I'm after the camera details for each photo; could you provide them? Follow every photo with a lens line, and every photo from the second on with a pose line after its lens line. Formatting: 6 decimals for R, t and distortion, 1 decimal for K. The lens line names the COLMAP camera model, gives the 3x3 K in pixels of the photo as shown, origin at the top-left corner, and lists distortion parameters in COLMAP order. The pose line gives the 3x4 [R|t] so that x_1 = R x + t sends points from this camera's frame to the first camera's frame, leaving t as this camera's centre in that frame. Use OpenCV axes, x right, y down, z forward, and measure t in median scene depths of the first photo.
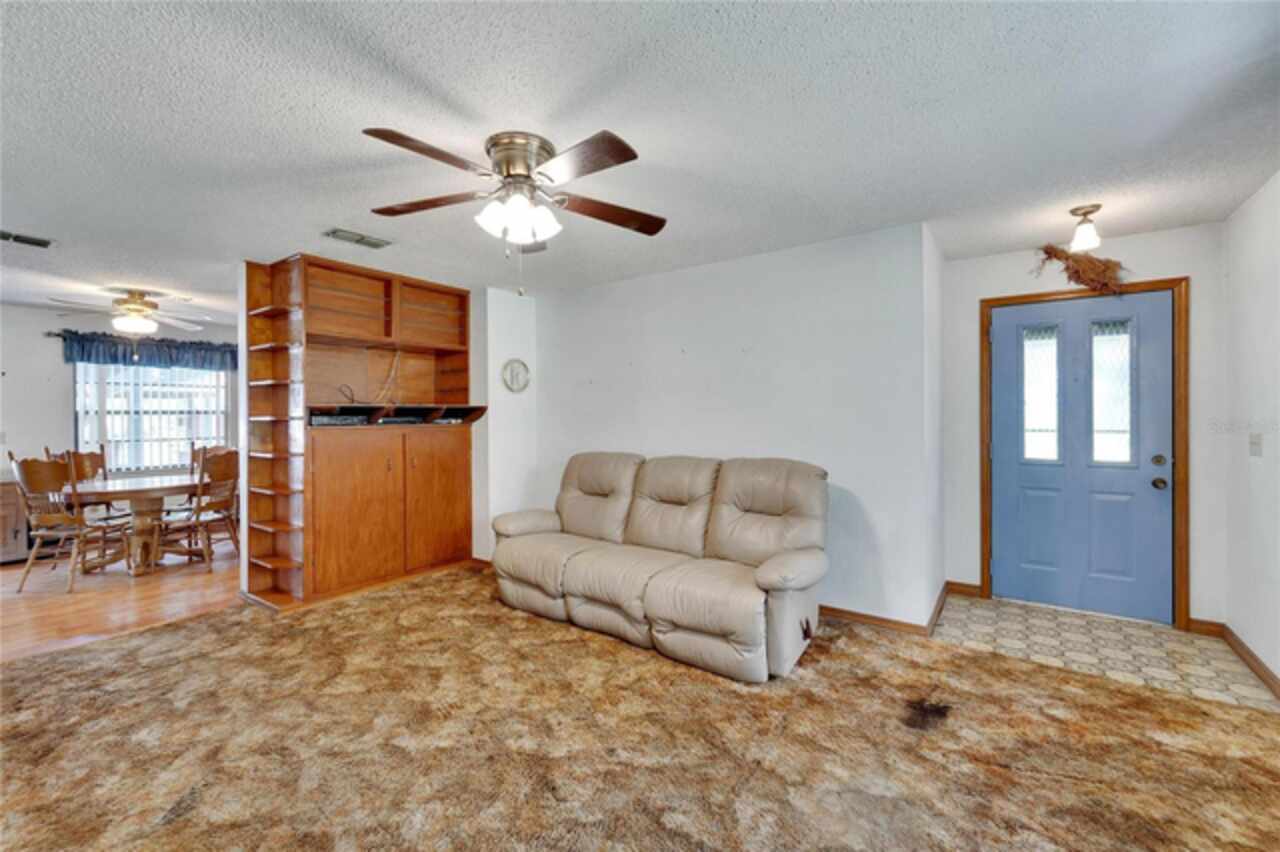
lens RADIAL K [[515.0, 0, 648.9], [0, 515.0, 414.3], [0, 0, 1]] dist [0.001374, -0.002377]
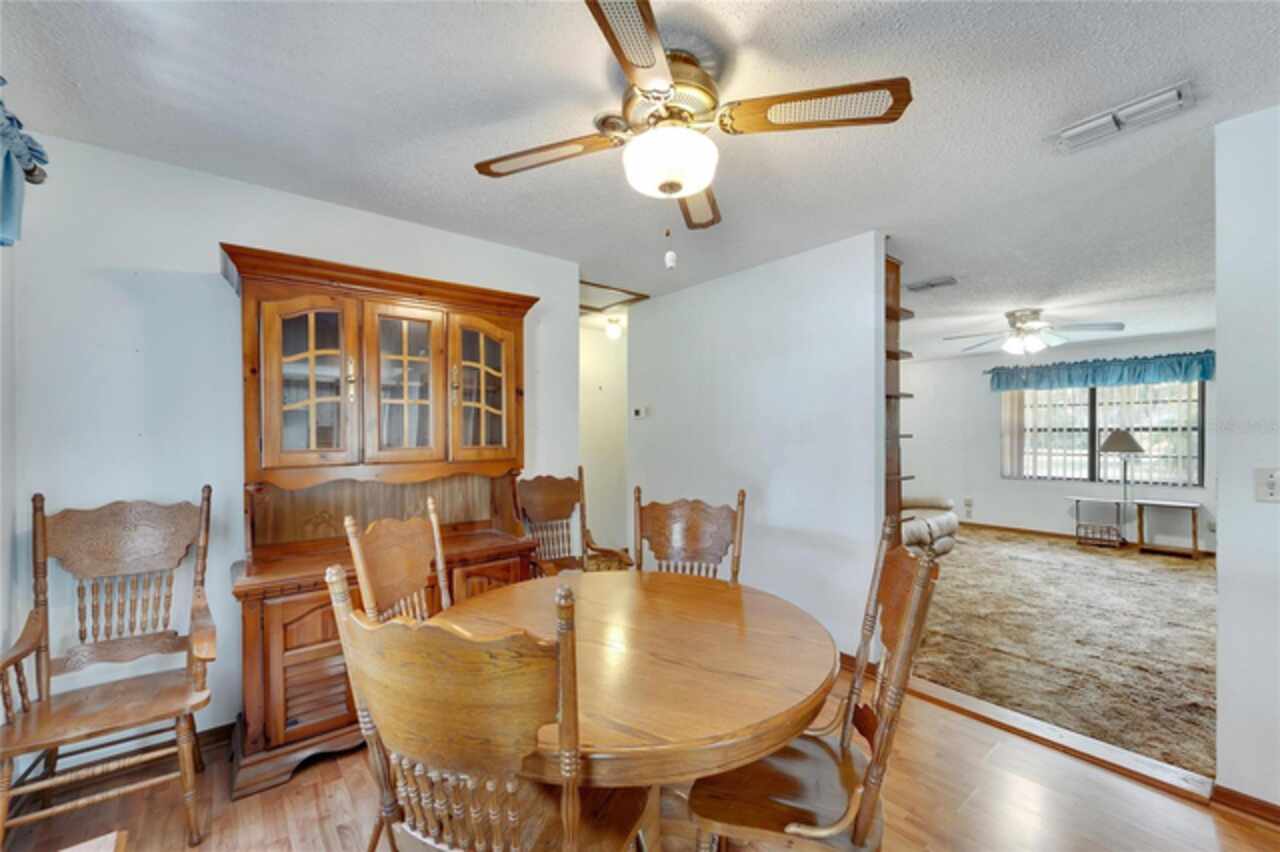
lens RADIAL K [[515.0, 0, 631.7], [0, 515.0, 432.3], [0, 0, 1]] dist [0.001374, -0.002377]
pose [[0.288226, 0.016895, 0.957413, -2.217214], [-0.004236, 0.999857, -0.016369, 0.029391], [-0.957553, 0.000662, 0.288256, 1.548461]]
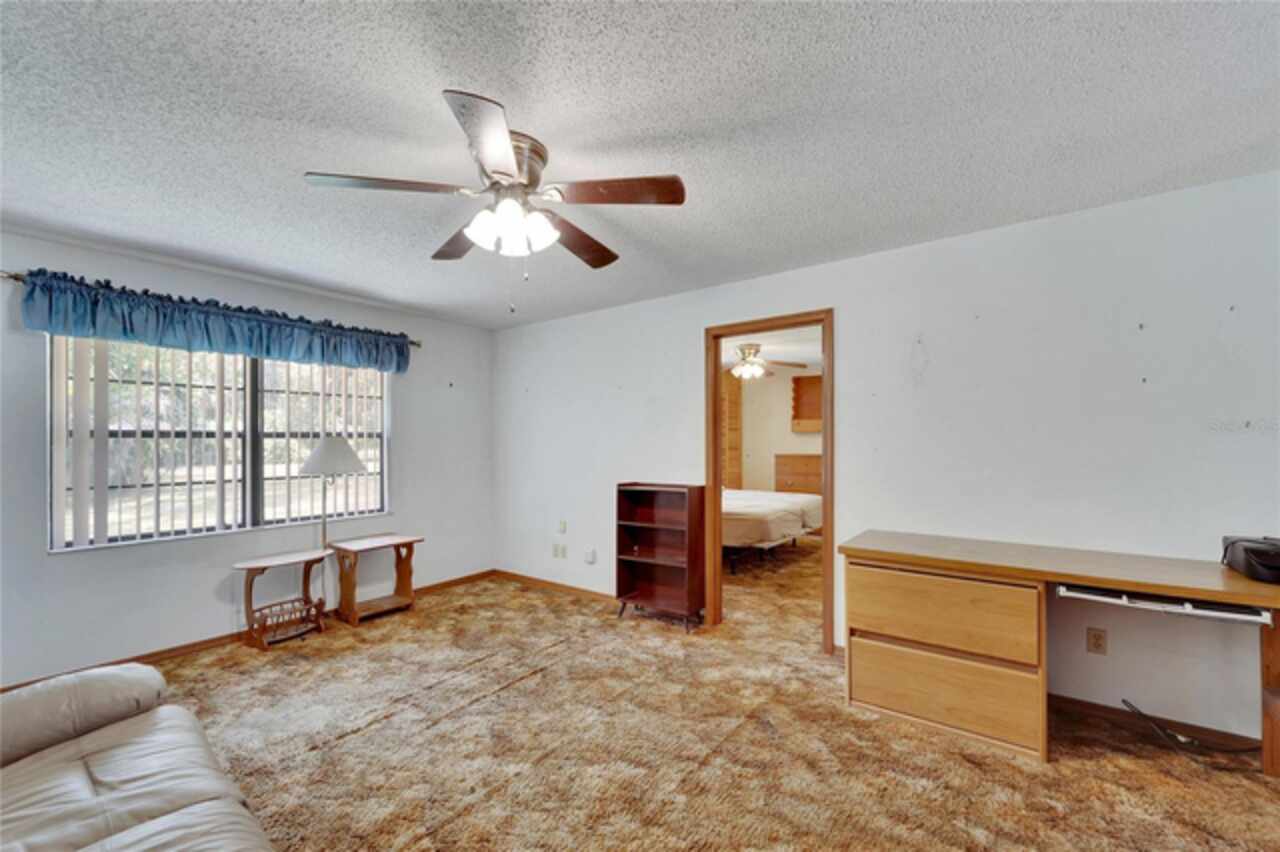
lens RADIAL K [[515.0, 0, 665.7], [0, 515.0, 438.6], [0, 0, 1]] dist [0.001374, -0.002377]
pose [[-0.999831, 0.013995, 0.011938, -0.424632], [0.013925, 0.999886, -0.005886, 0.002769], [-0.012019, -0.005719, -0.999911, 1.519470]]
